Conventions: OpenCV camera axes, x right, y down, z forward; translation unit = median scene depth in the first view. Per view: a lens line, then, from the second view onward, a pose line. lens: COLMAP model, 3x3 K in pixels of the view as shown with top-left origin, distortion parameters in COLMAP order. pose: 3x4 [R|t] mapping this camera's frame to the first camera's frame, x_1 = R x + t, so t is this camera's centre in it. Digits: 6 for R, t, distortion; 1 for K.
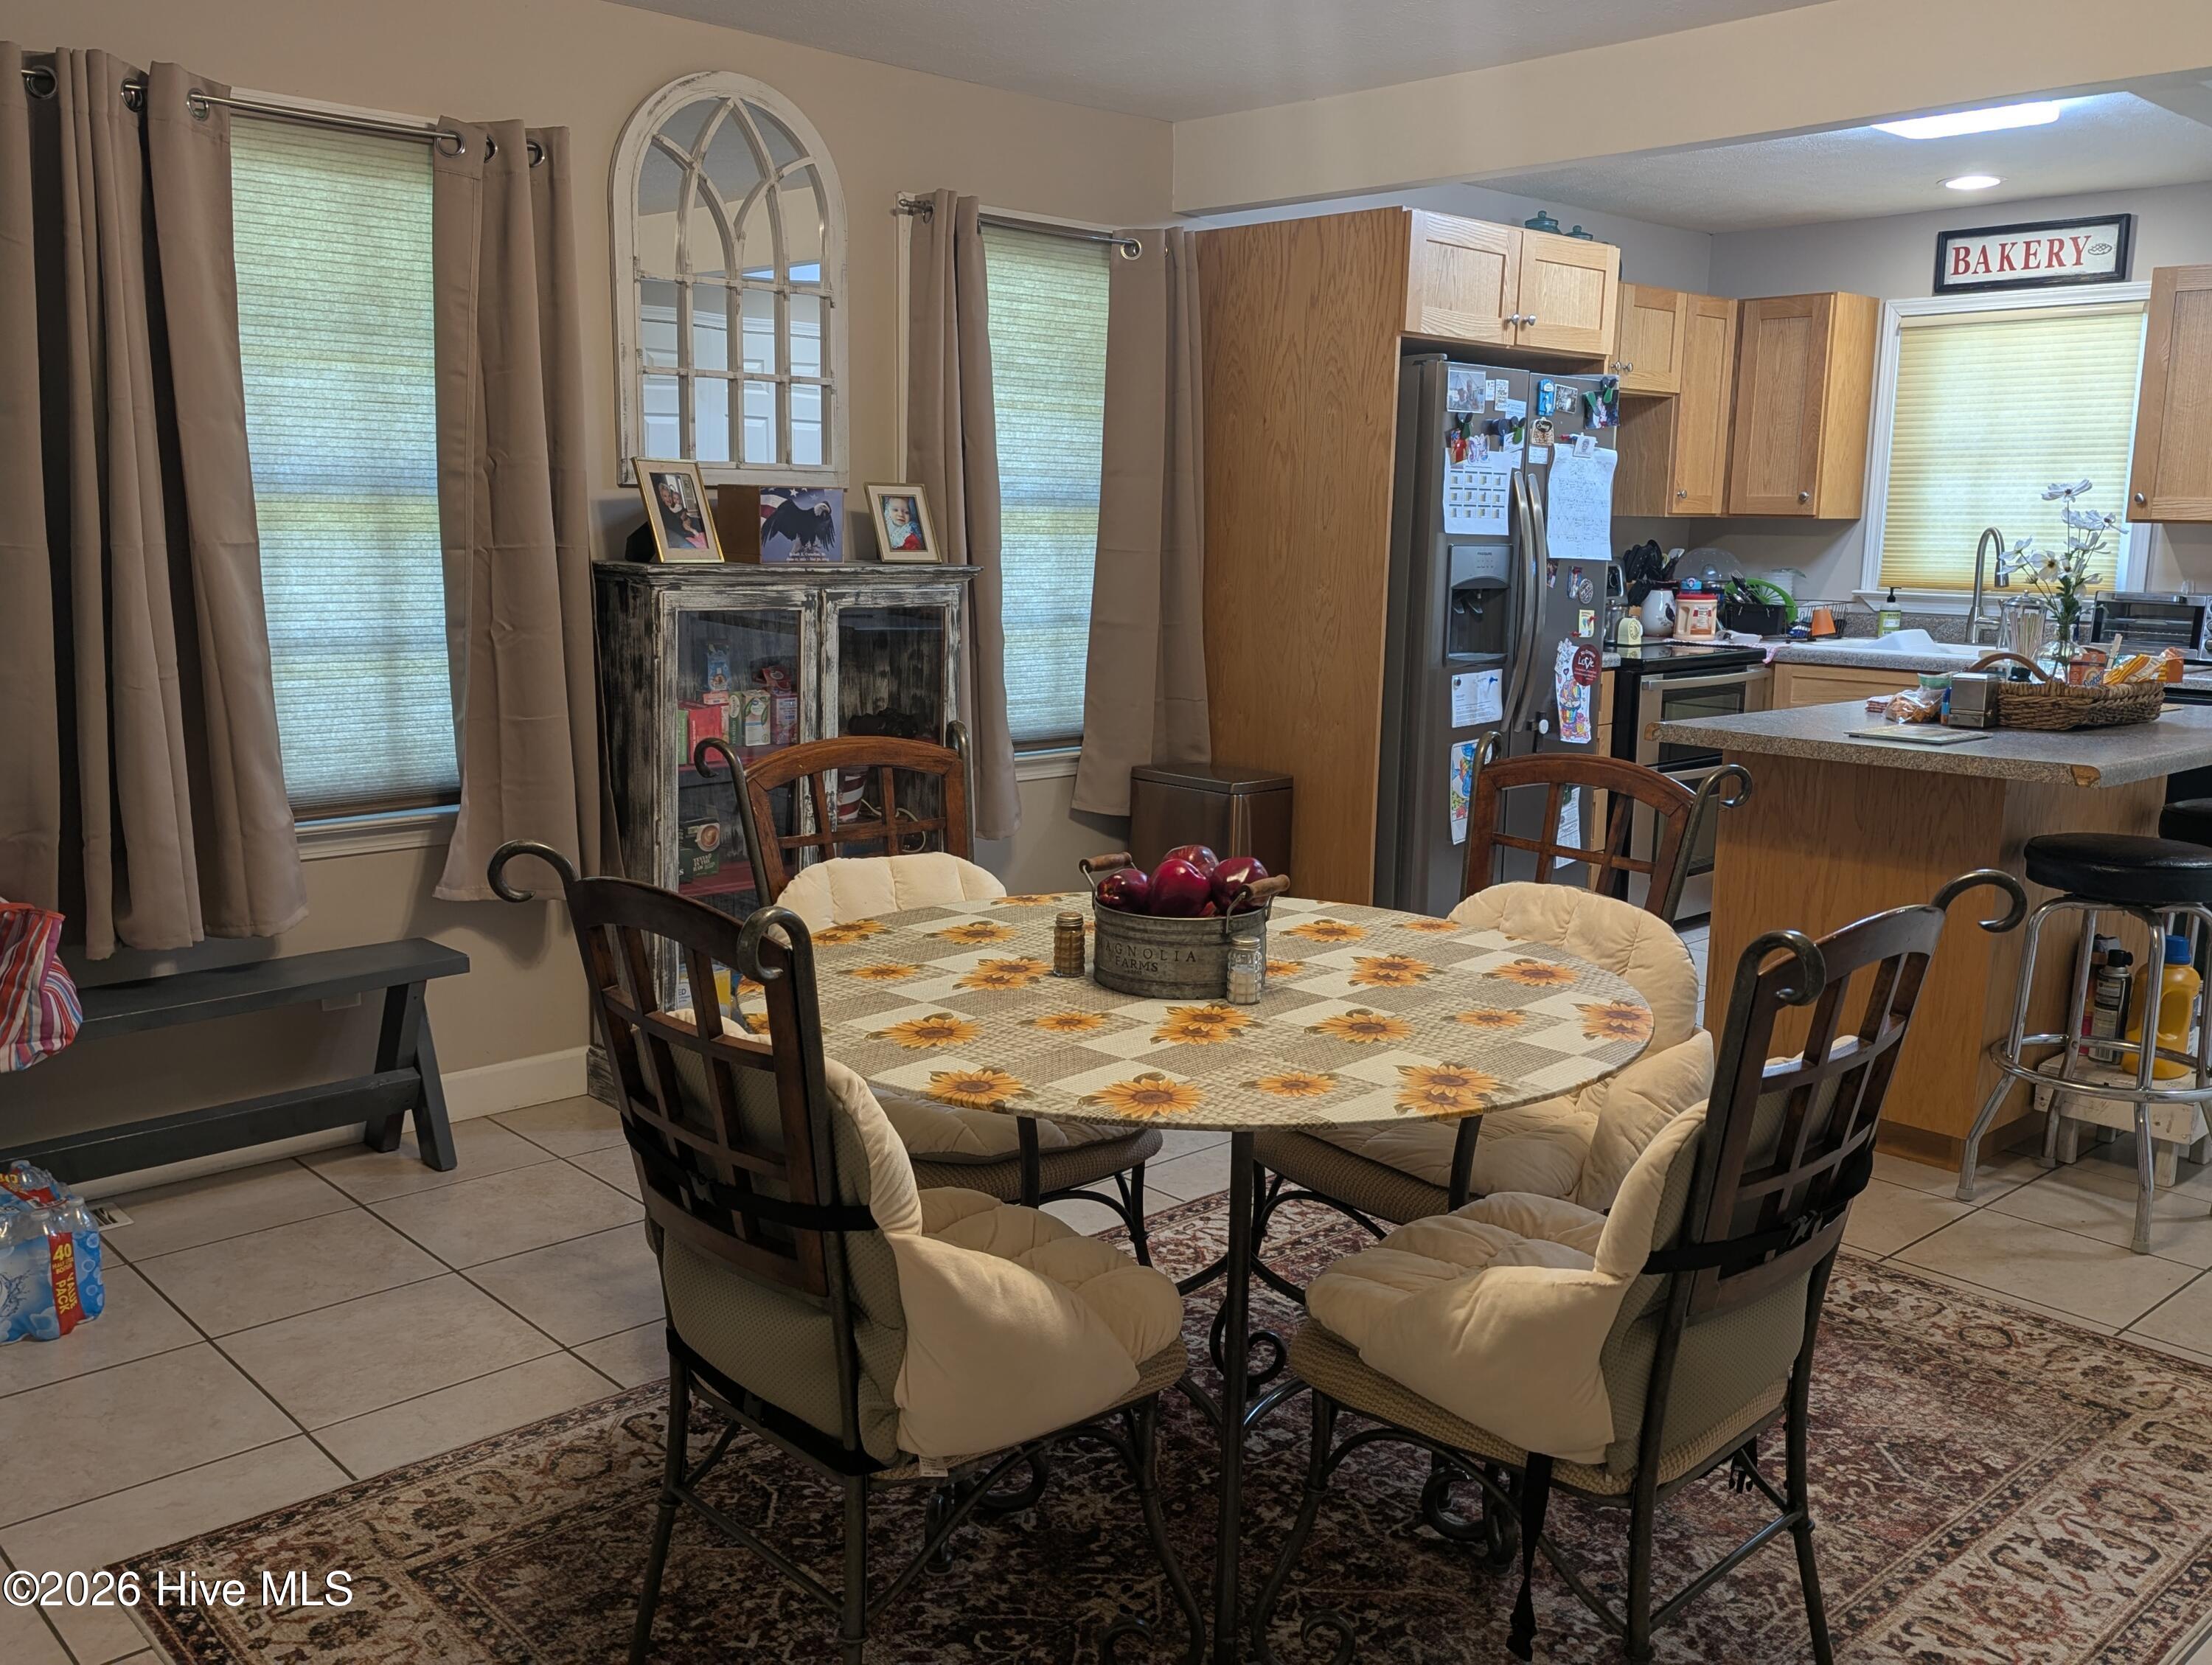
lens RADIAL K [[1895.6, 0, 1110.3], [0, 1895.6, 822.1], [0, 0, 1]] dist [0.068053, -0.068029]
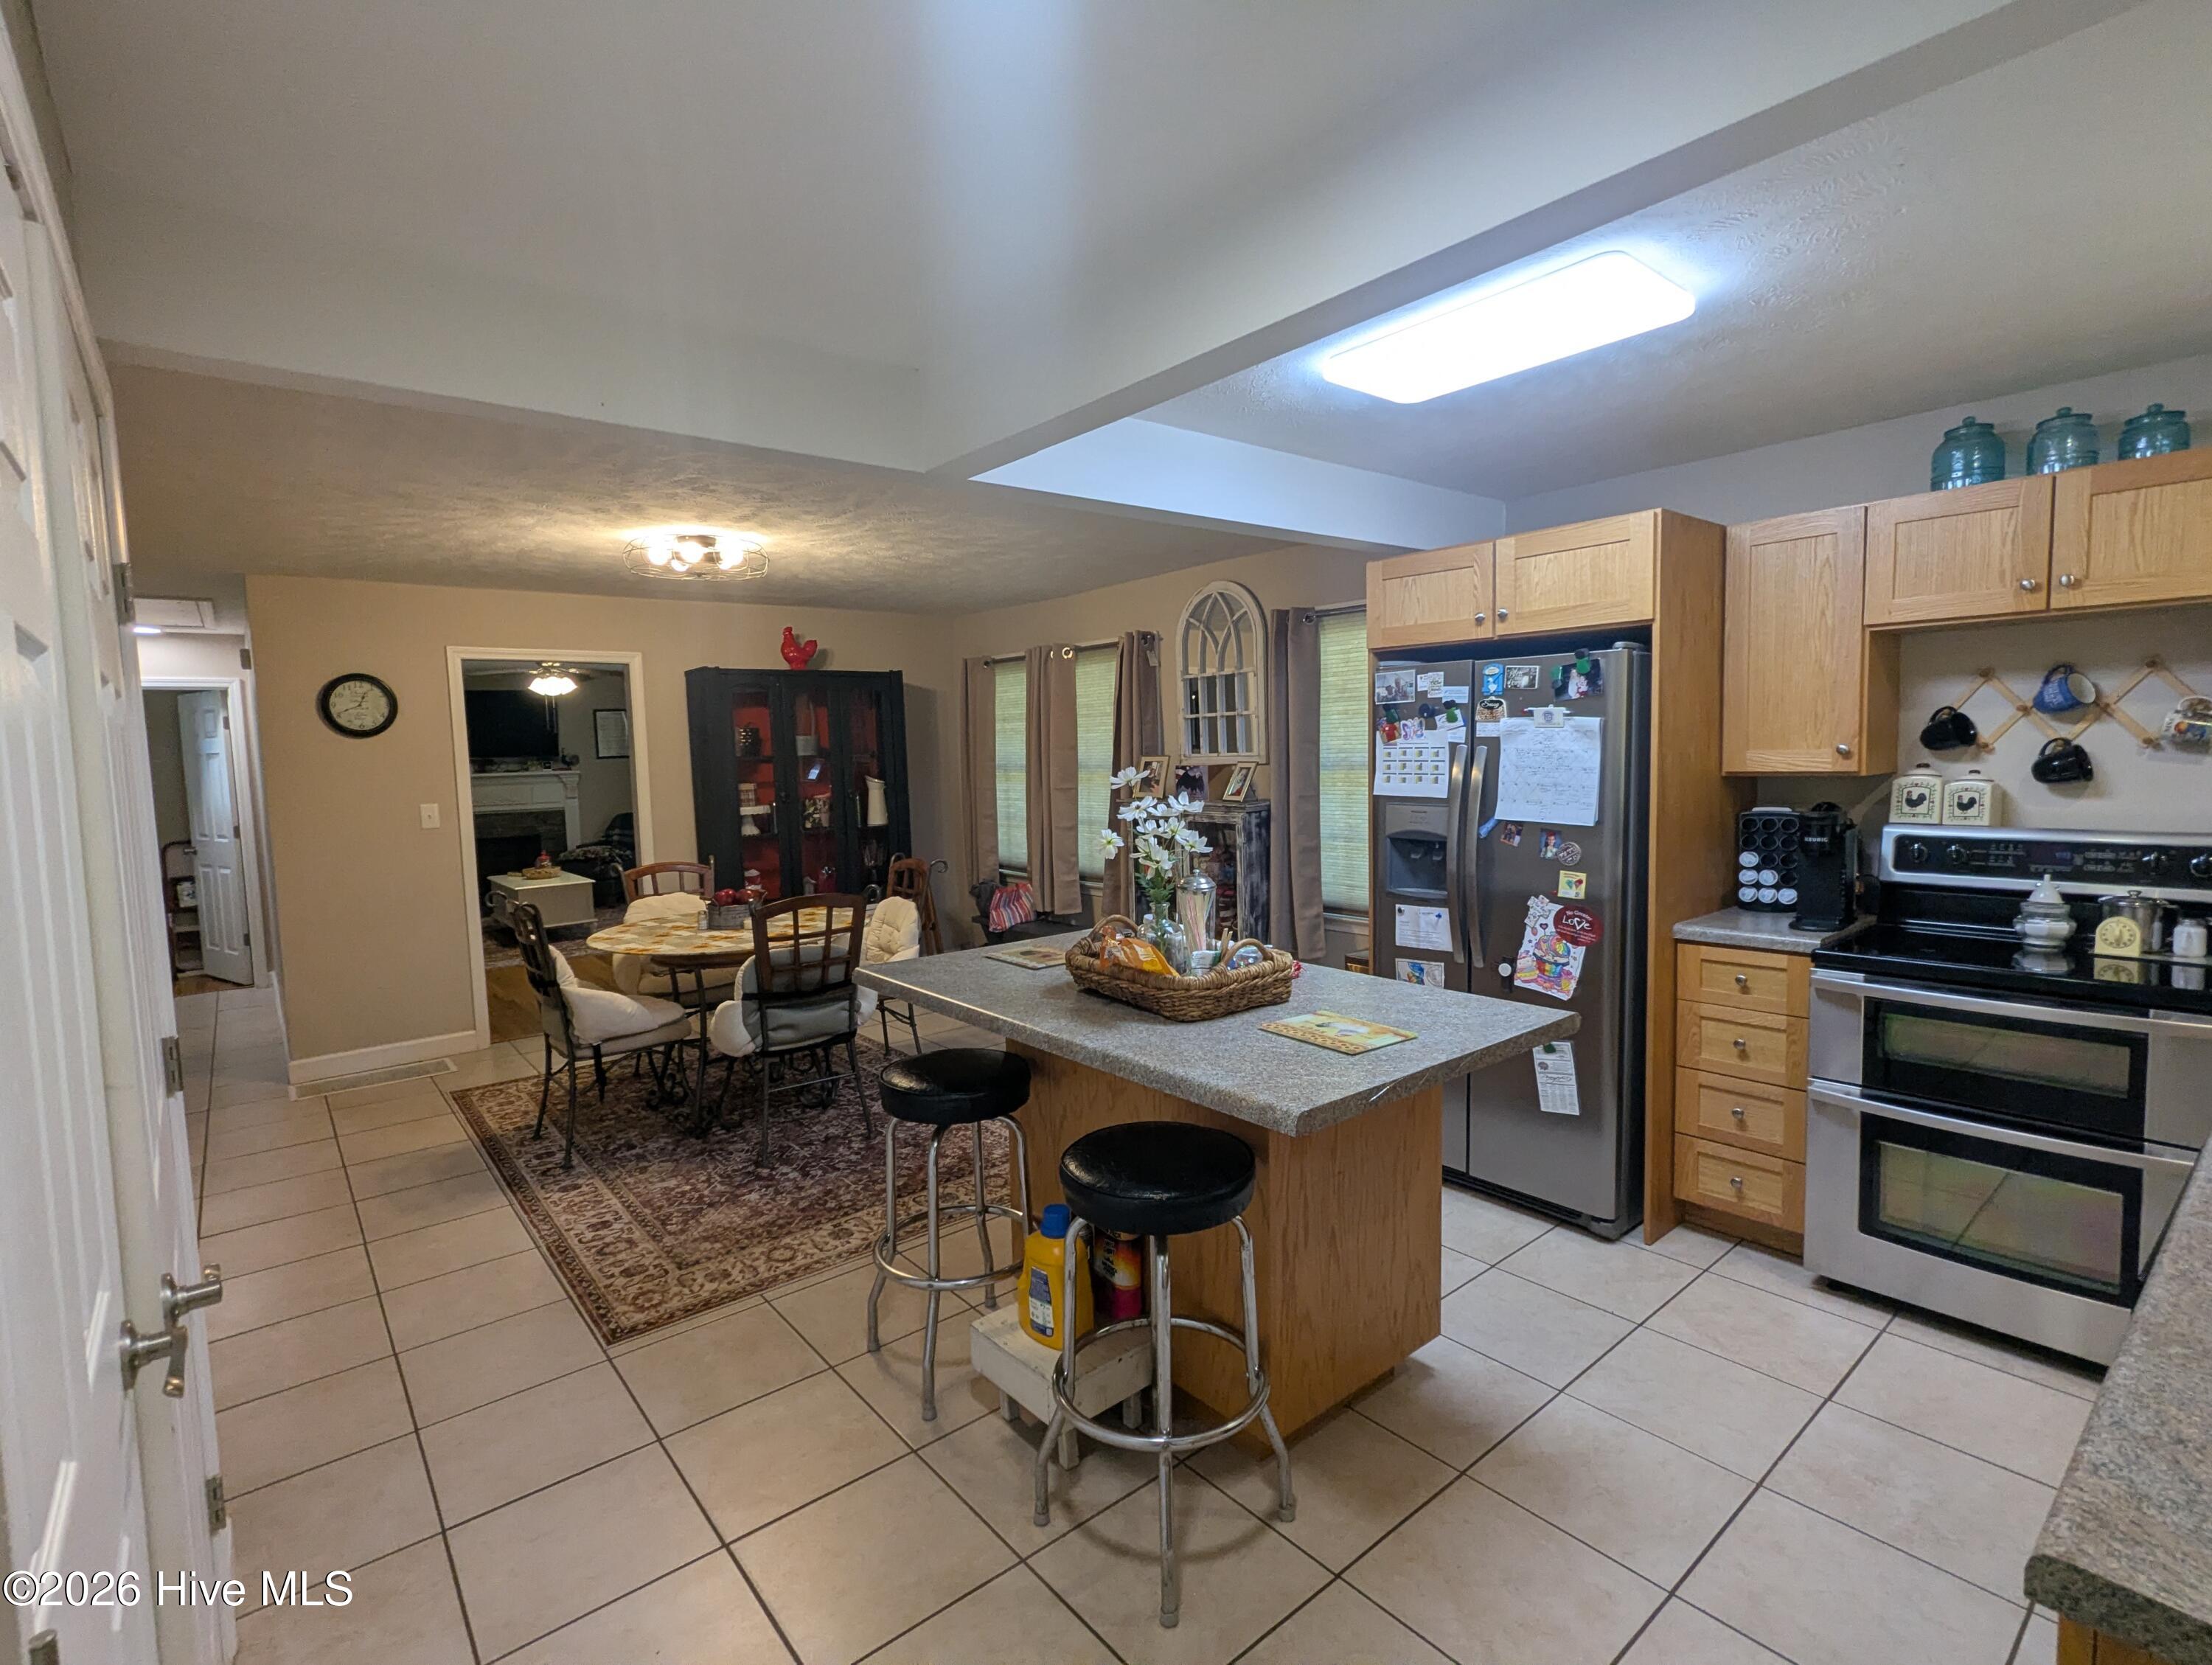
lens RADIAL K [[1053.3, 0, 1106.7], [0, 1053.3, 836.3], [0, 0, 1]] dist [-0.000328, 0.001707]
pose [[-0.062536, 0.069205, -0.995640, 1.048049], [-0.137914, 0.987423, 0.077296, -0.176007], [0.988468, 0.142146, -0.052205, 0.980008]]
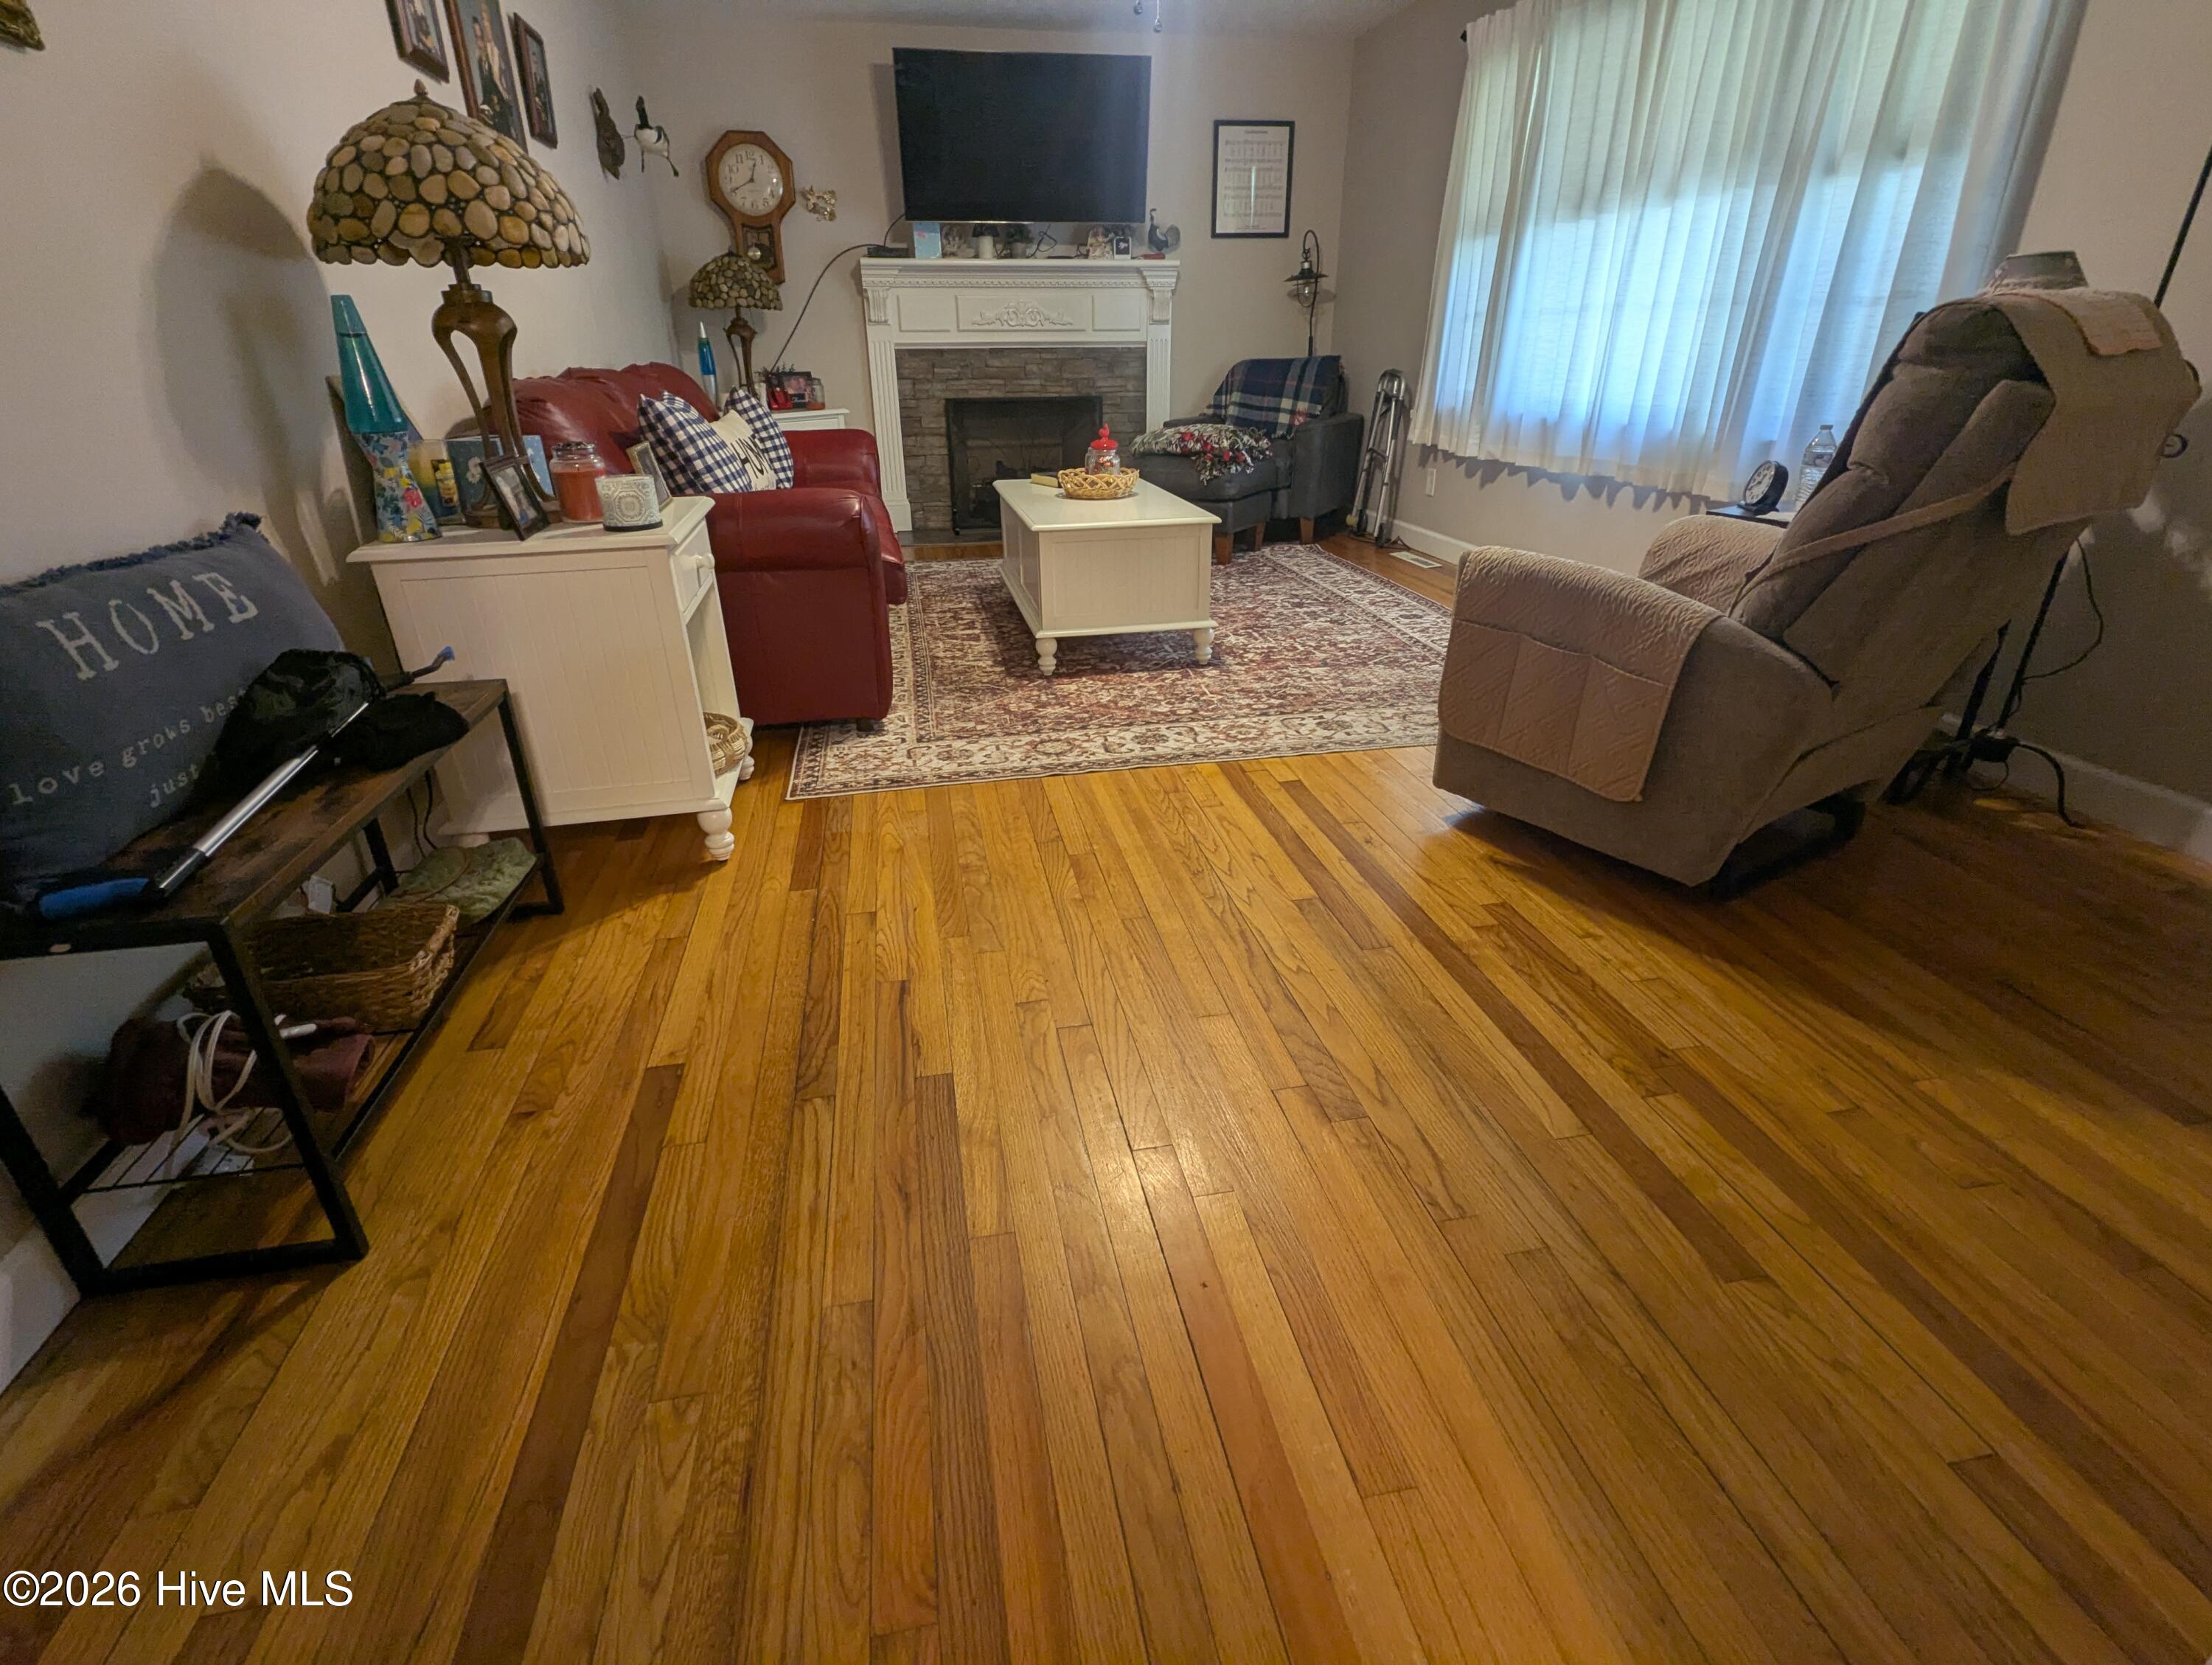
lens RADIAL K [[1053.3, 0, 1106.7], [0, 1053.3, 835.9], [0, 0, 1]] dist [-0.000328, 0.001707]
pose [[-0.529912, 0.348190, -0.773277, -0.216937], [-0.139838, 0.863469, 0.484630, 0.045938], [0.836444, 0.364944, -0.408873, 0.223895]]
